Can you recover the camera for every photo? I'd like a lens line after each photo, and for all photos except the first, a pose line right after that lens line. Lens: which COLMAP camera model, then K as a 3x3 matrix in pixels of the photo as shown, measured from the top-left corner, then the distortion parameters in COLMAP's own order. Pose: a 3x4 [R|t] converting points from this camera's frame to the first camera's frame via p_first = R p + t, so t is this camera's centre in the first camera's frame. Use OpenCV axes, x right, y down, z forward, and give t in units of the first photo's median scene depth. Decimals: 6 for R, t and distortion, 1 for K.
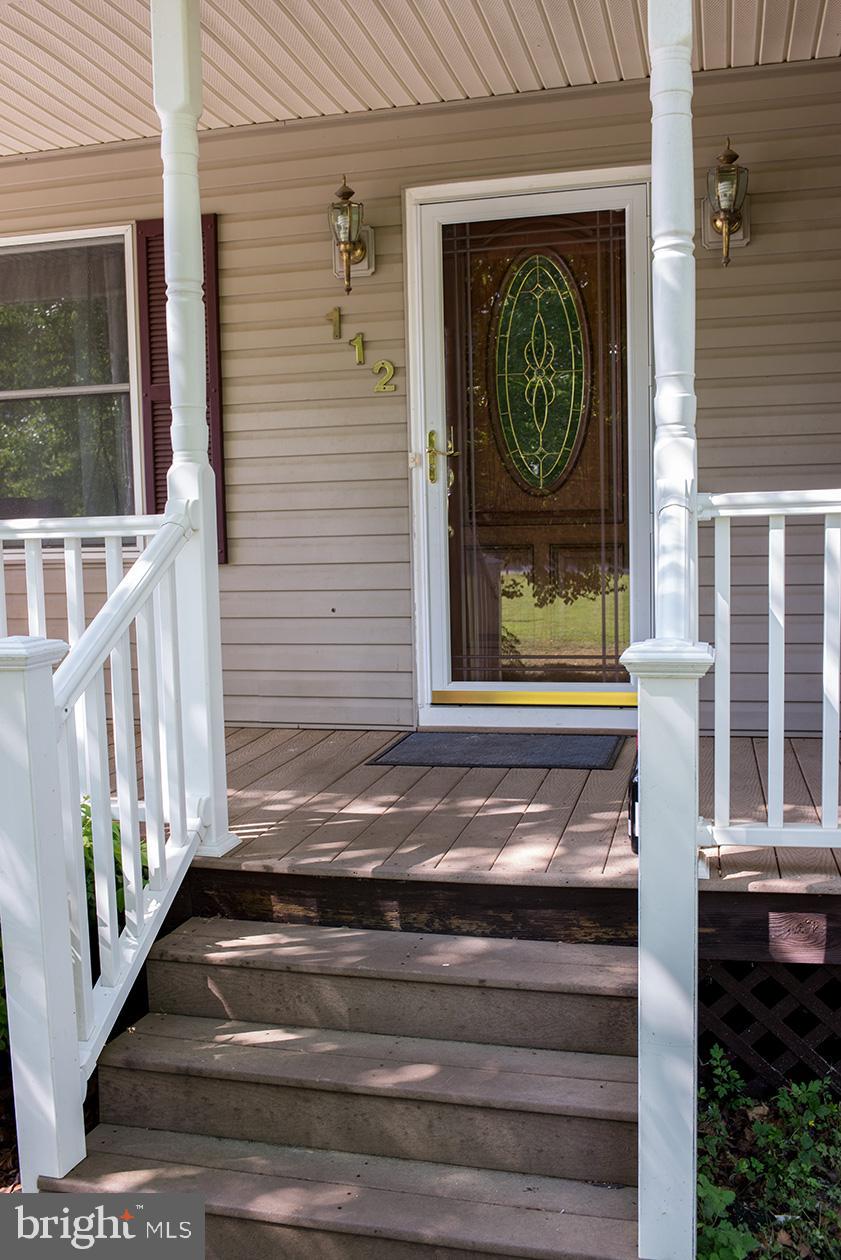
lens RADIAL K [[1131.1, 0, 424.1], [0, 1131.1, 628.5], [0, 0, 1]] dist [-0.048076, 0.024276]
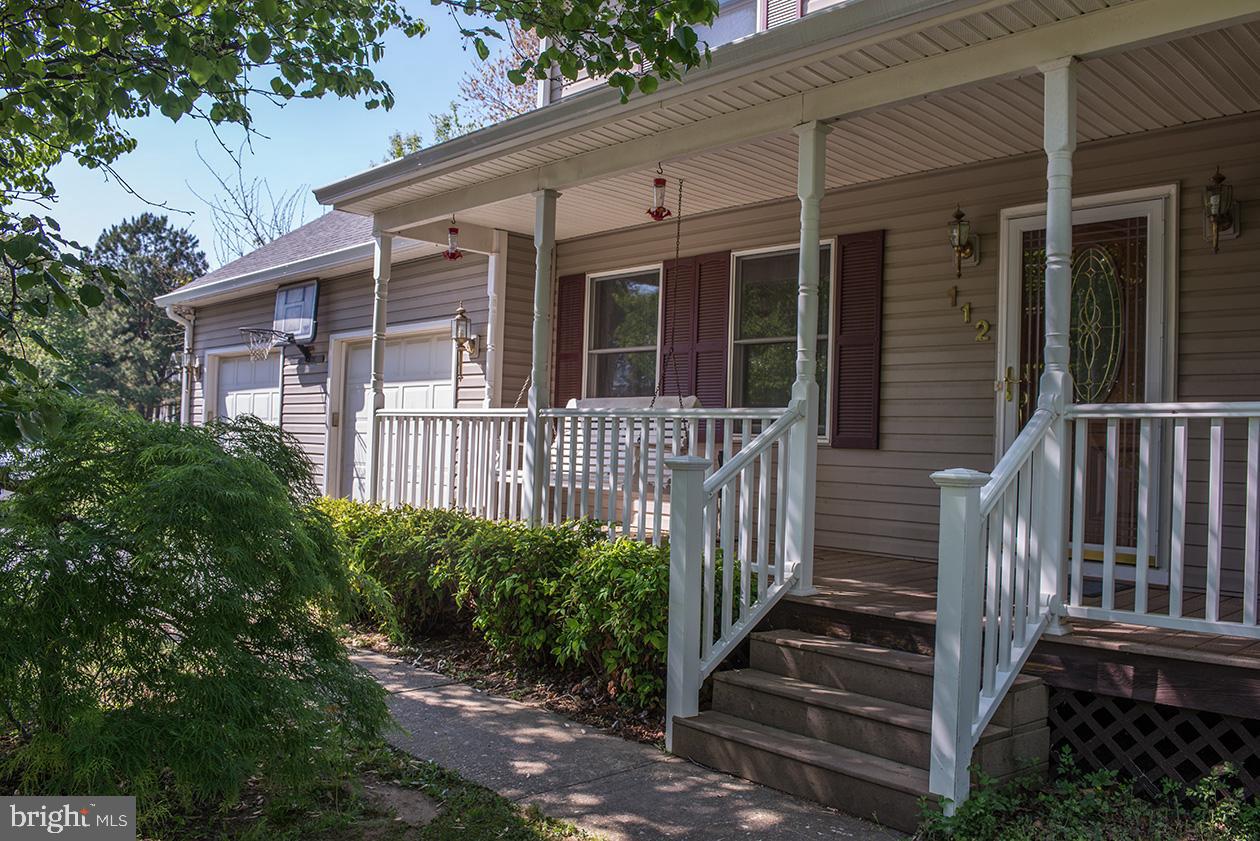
lens RADIAL K [[1028.3, 0, 637.3], [0, 1028.3, 409.7], [0, 0, 1]] dist [-0.075894, 0.037920]
pose [[0.847593, 0.036268, -0.529406, 0.330832], [-0.105854, 0.989166, -0.101711, 0.074277], [0.519982, 0.142250, 0.842249, -0.406458]]
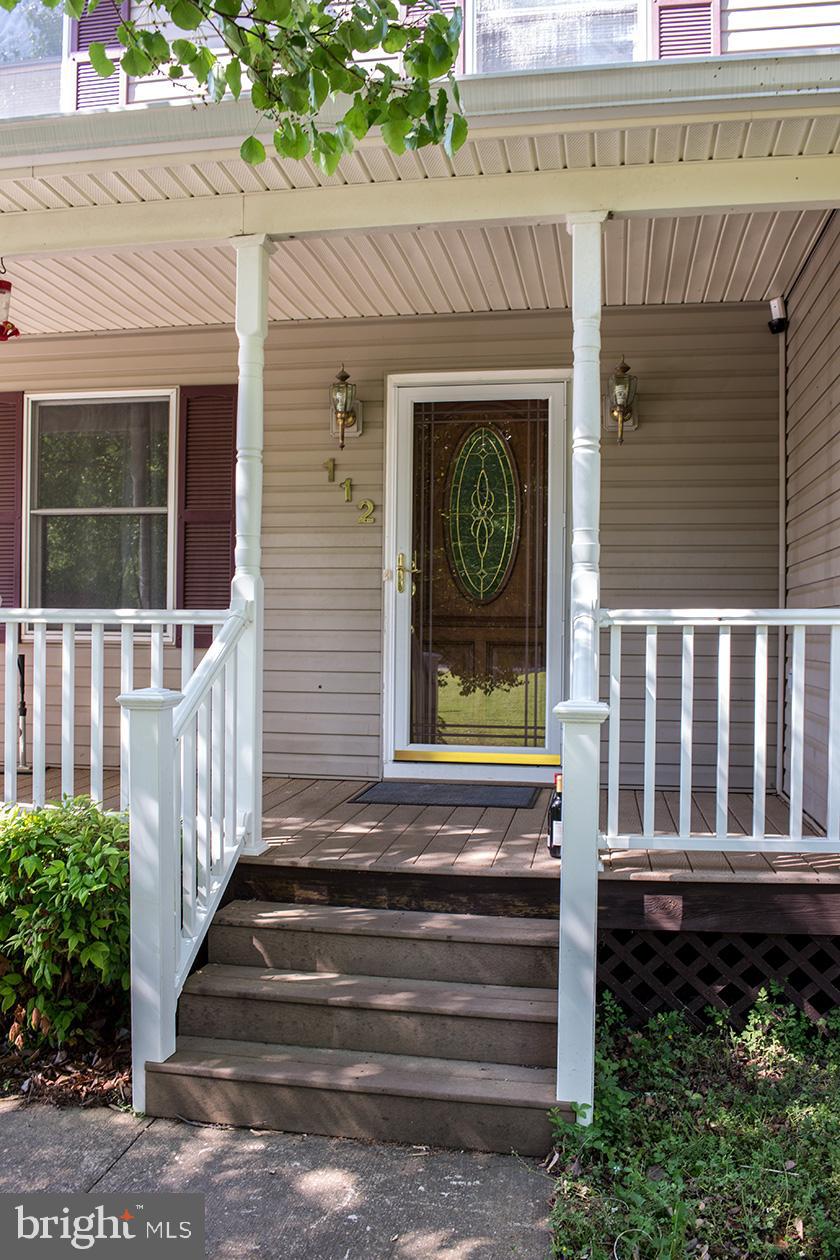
lens RADIAL K [[1028.3, 0, 418.2], [0, 1028.3, 629.3], [0, 0, 1]] dist [-0.075894, 0.037920]
pose [[0.997020, 0.034331, 0.069088, -0.058895], [-0.028194, 0.995728, -0.087924, 0.021640], [-0.071812, 0.085714, 0.993728, -0.216148]]
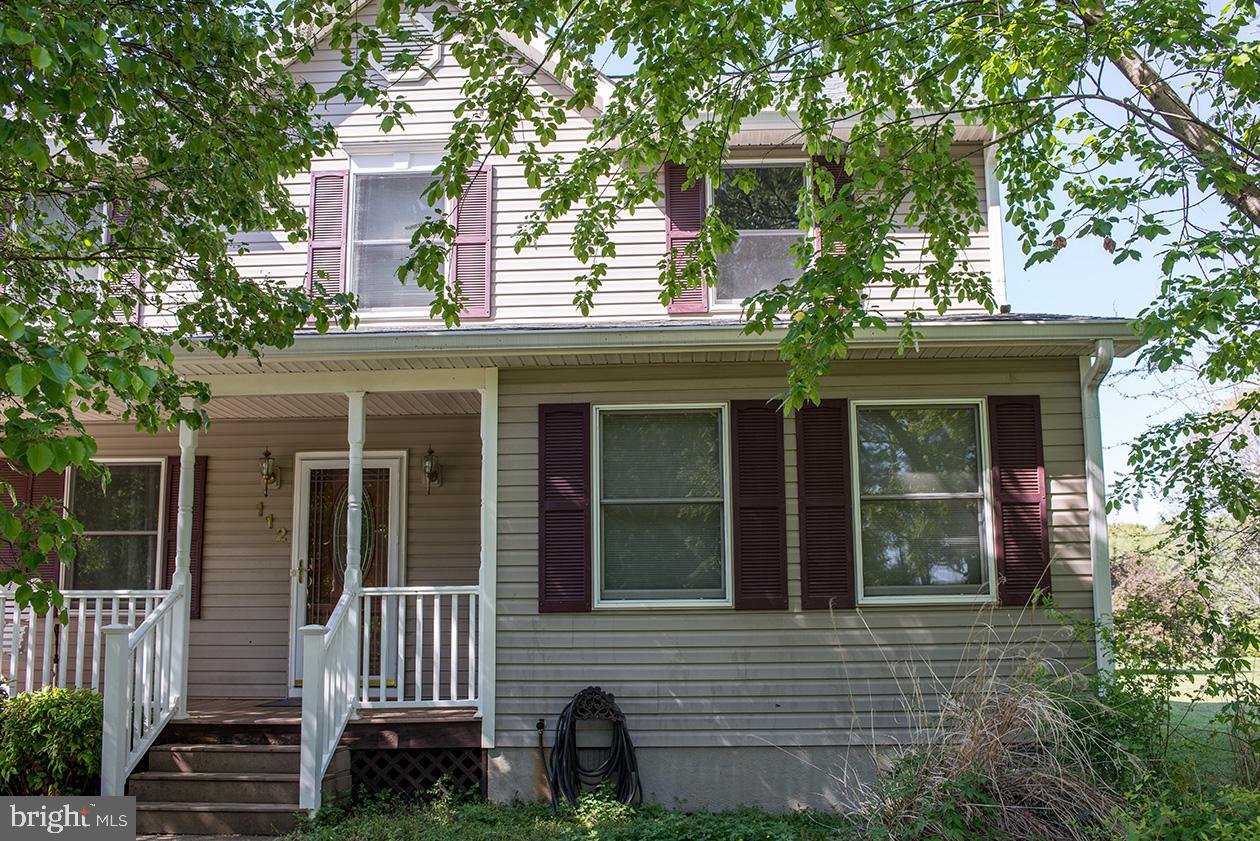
lens RADIAL K [[1028.3, 0, 644.3], [0, 1028.3, 520.8], [0, 0, 1]] dist [-0.075894, 0.037920]
pose [[0.977555, 0.039993, 0.206850, 0.270719], [0.001970, 0.980040, -0.198790, 0.161368], [-0.210672, 0.194735, 0.957964, -1.164514]]
